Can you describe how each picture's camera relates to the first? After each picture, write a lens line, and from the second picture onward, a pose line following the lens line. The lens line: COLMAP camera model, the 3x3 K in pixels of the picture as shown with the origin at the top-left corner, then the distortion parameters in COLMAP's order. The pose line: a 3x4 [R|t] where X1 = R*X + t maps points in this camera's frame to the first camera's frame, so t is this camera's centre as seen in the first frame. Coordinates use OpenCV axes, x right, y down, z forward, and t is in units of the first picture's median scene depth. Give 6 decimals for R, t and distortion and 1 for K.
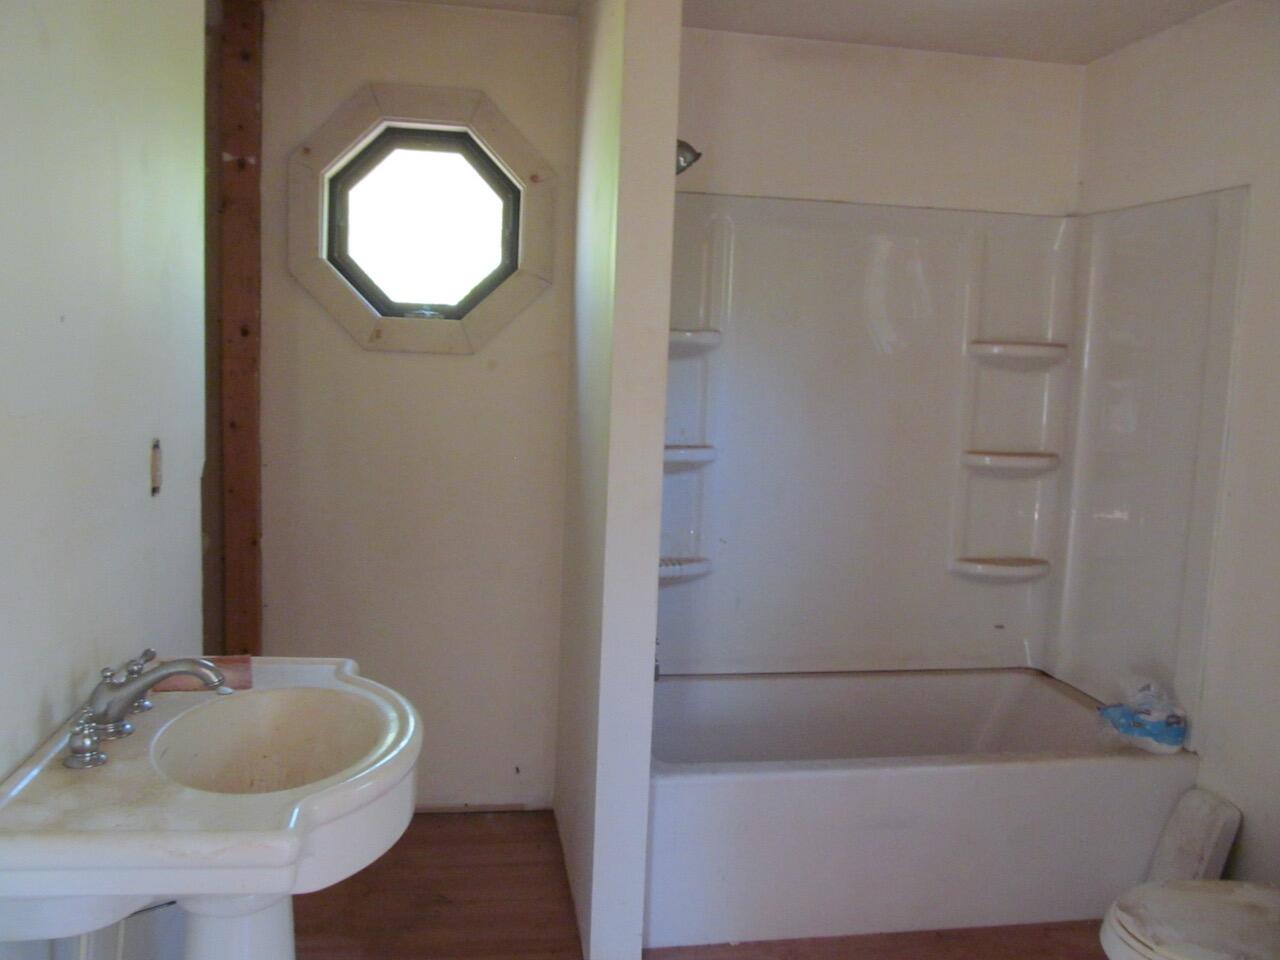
lens RADIAL K [[1064.2, 0, 640.0], [0, 1064.2, 480.0], [0, 0, 1]] dist [-0.060369, 0.028049]
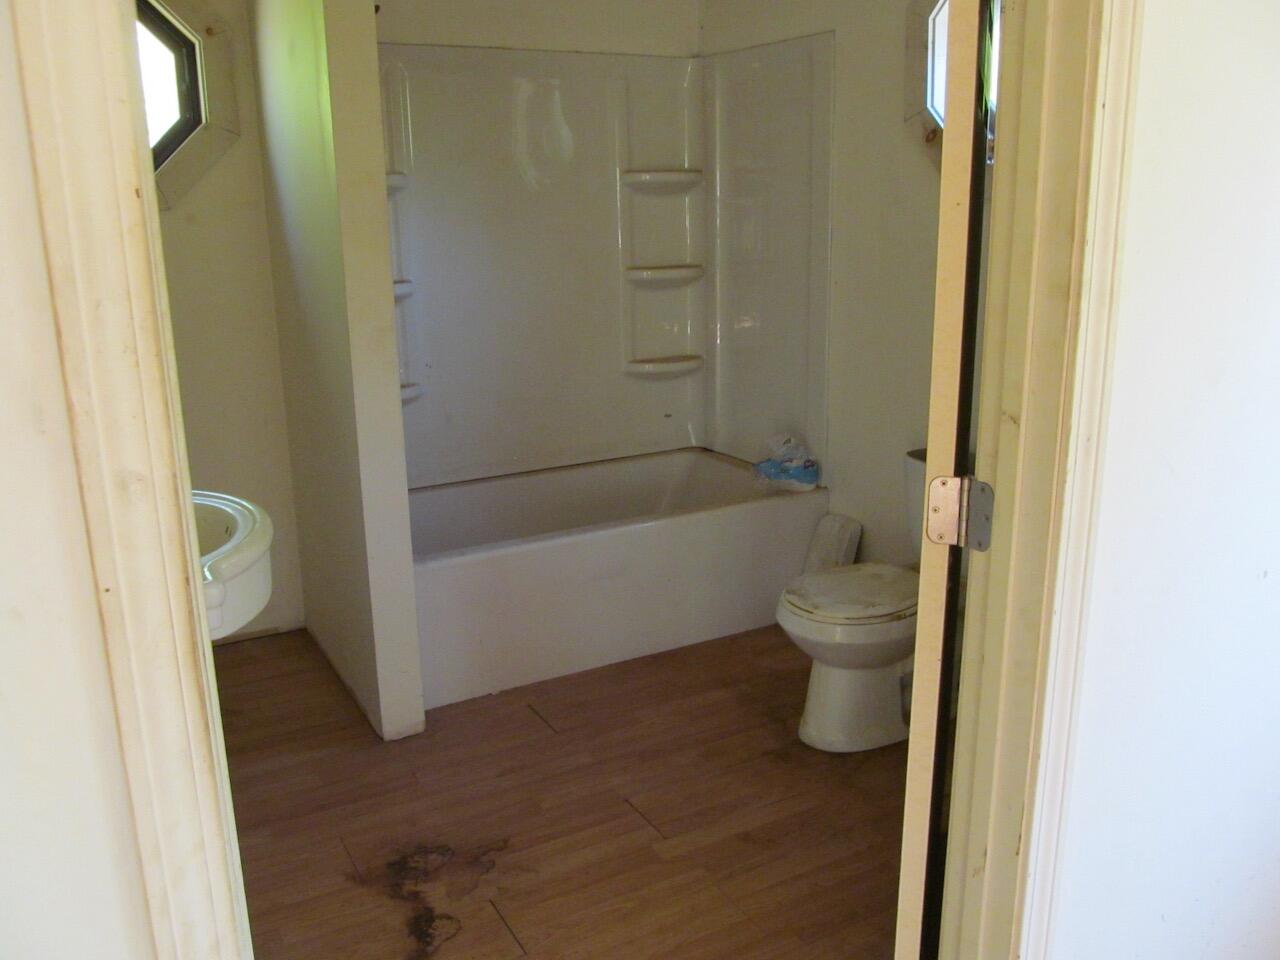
lens RADIAL K [[1064.2, 0, 640.0], [0, 1064.2, 480.0], [0, 0, 1]] dist [-0.060369, 0.028049]
pose [[0.938382, -0.139143, 0.316352, -0.088568], [0.093834, 0.983563, 0.154270, 0.025573], [-0.332618, -0.115080, 0.936014, -0.135292]]
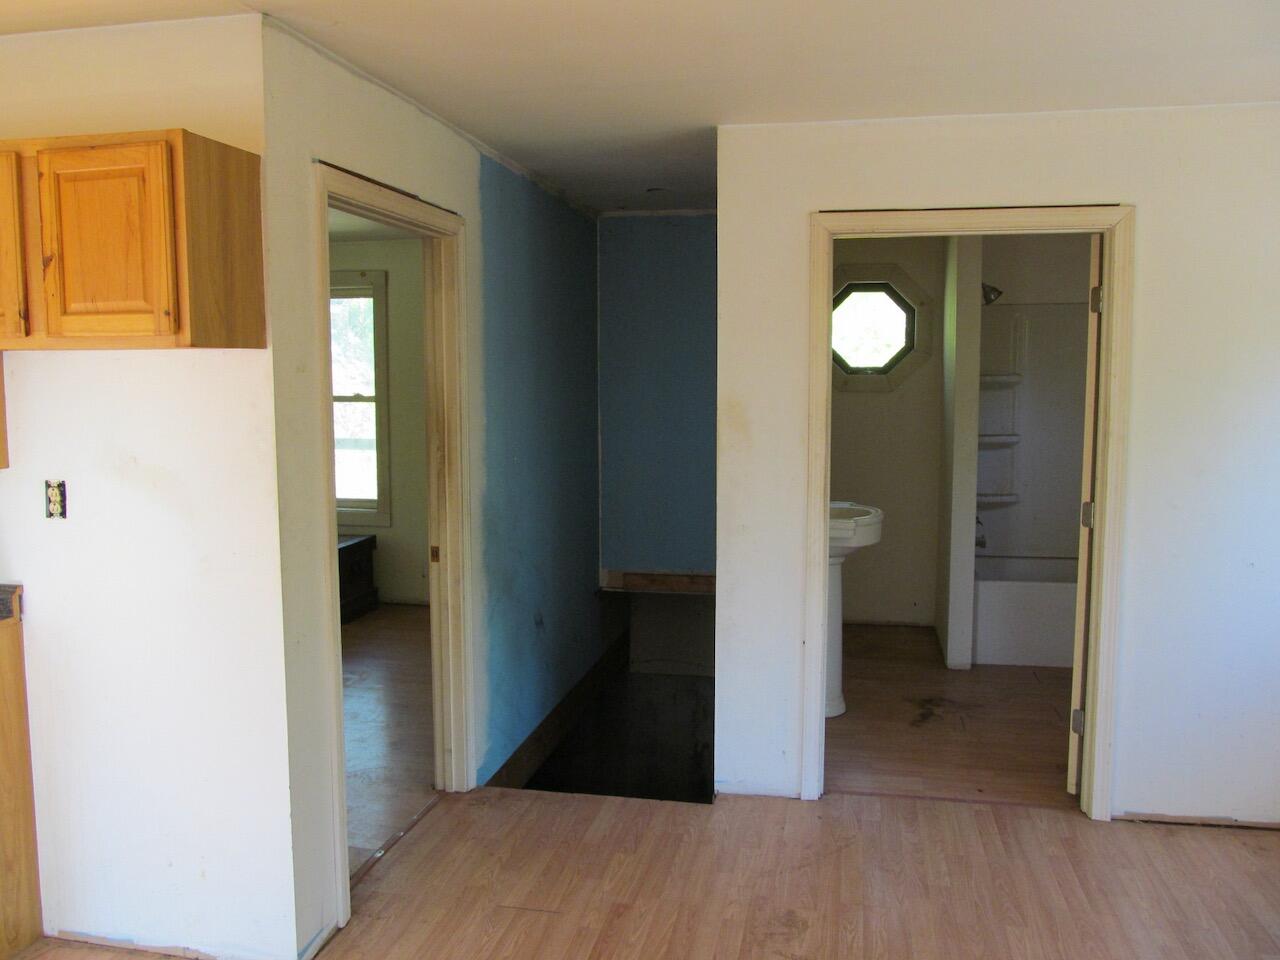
lens RADIAL K [[1064.2, 0, 640.0], [0, 1064.2, 480.0], [0, 0, 1]] dist [-0.060369, 0.028049]
pose [[0.932111, -0.009840, -0.362039, 0.125569], [-0.001689, 0.999502, -0.031516, 0.115439], [0.362169, 0.029988, 0.931630, -1.058246]]
